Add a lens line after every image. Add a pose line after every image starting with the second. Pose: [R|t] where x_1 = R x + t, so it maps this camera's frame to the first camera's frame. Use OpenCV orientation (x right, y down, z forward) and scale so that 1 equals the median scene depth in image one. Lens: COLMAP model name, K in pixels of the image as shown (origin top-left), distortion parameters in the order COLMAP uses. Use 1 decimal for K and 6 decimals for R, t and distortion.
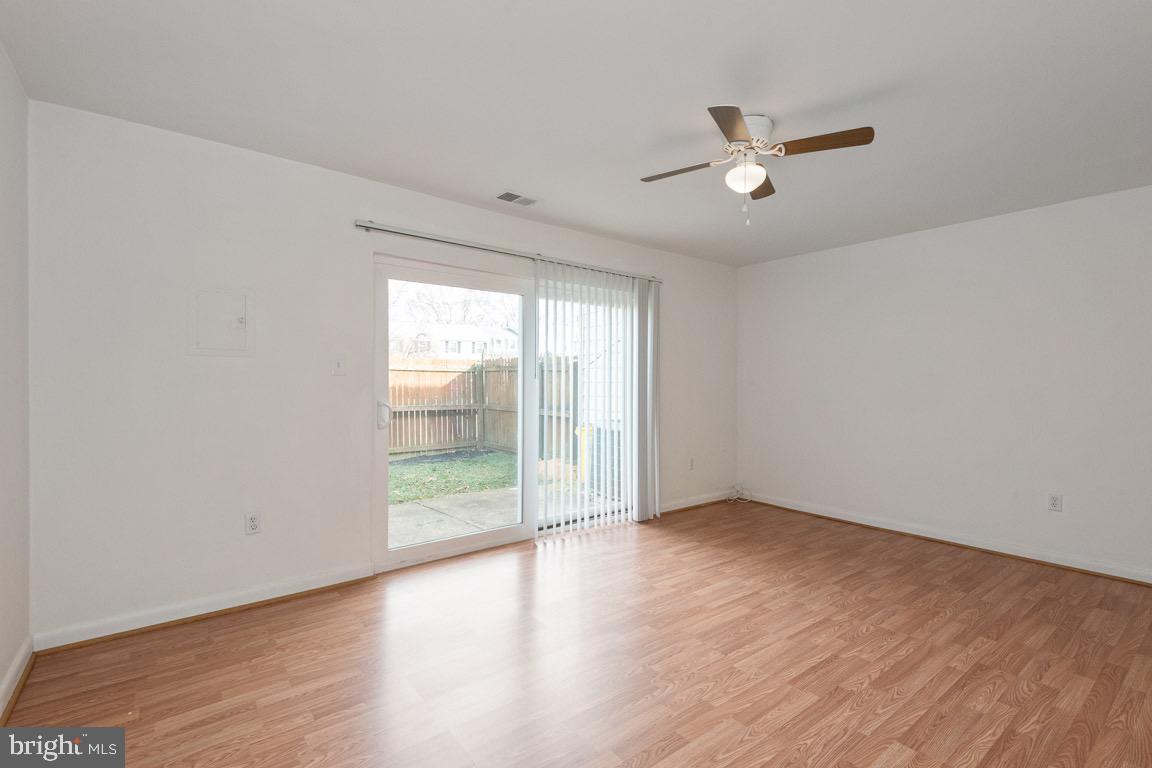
lens RADIAL K [[524.5, 0, 569.9], [0, 524.5, 378.7], [0, 0, 1]] dist [0.028616, -0.013188]
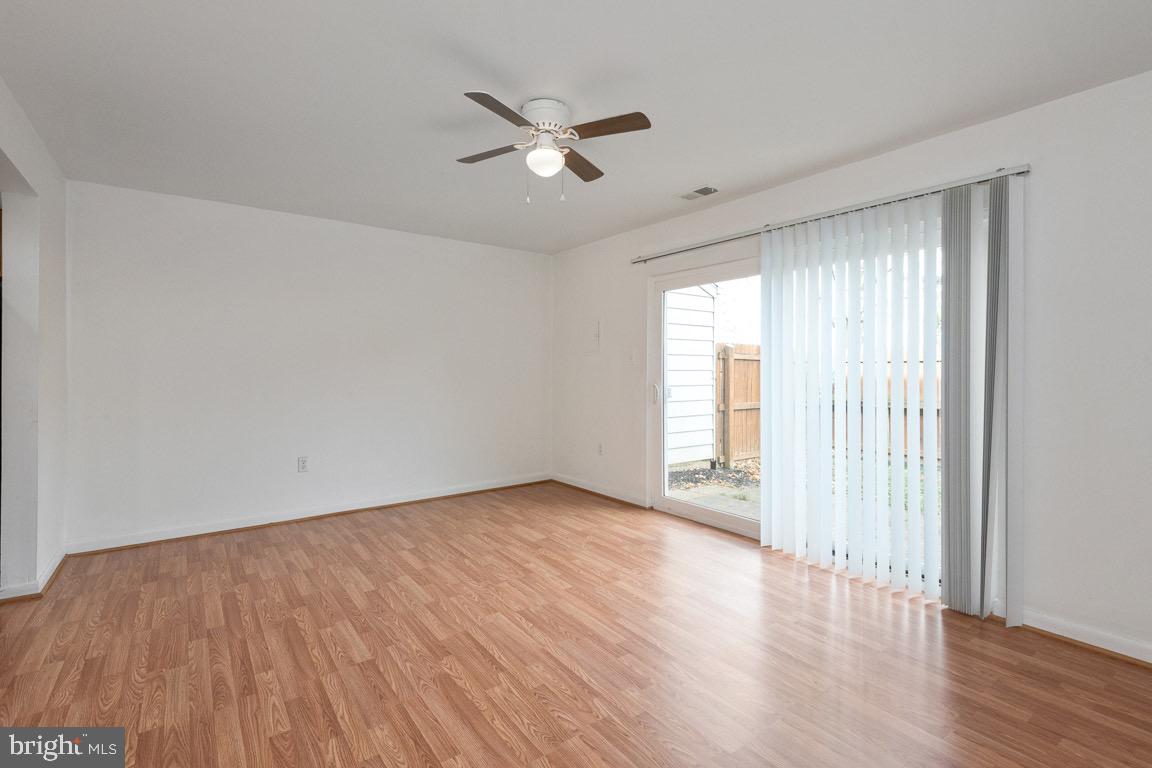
lens RADIAL K [[521.8, 0, 568.4], [0, 521.8, 367.0], [0, 0, 1]] dist [0.060703, -0.032108]
pose [[-0.028177, -0.009282, -0.999560, 1.363670], [0.005050, 0.999943, -0.009428, 0.016493], [0.999590, -0.005313, -0.028129, 1.107157]]
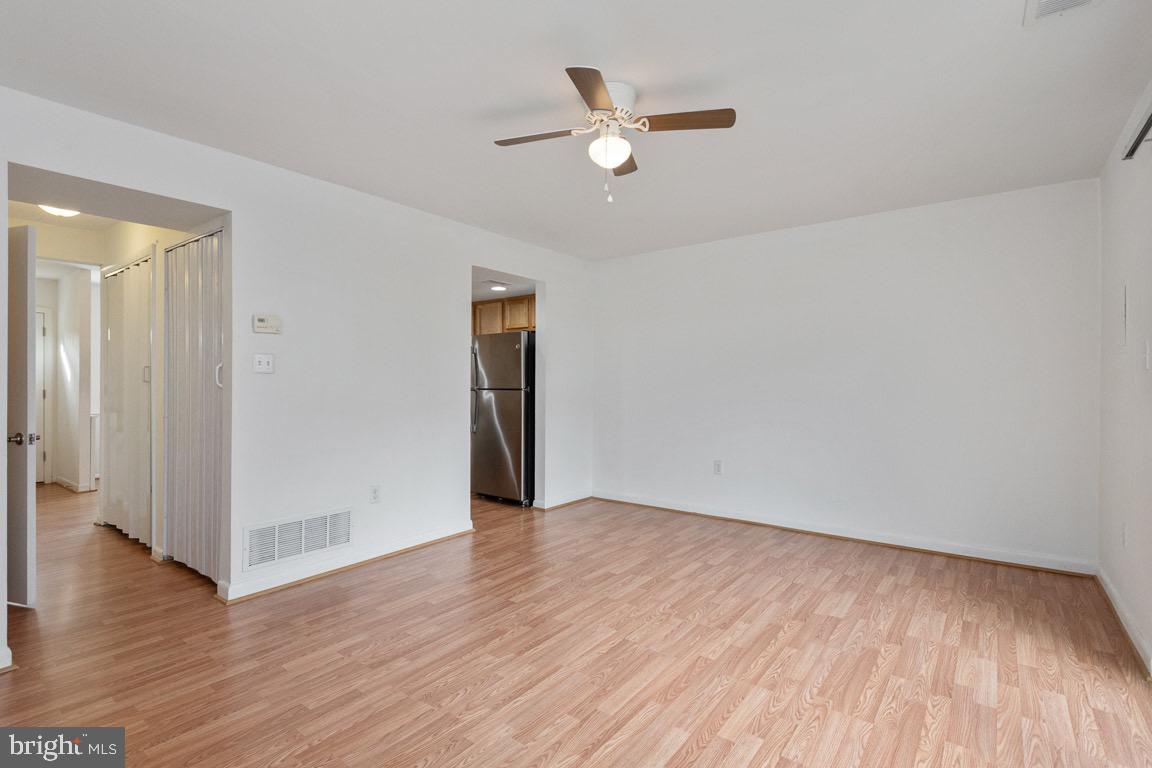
lens RADIAL K [[546.3, 0, 576.5], [0, 546.3, 373.1], [0, 0, 1]] dist [0.031822, -0.020519]
pose [[-0.965385, -0.010959, -0.260599, 0.649474], [-0.004781, 0.999693, -0.024329, 0.028105], [0.260785, -0.022241, -0.965141, 1.959920]]
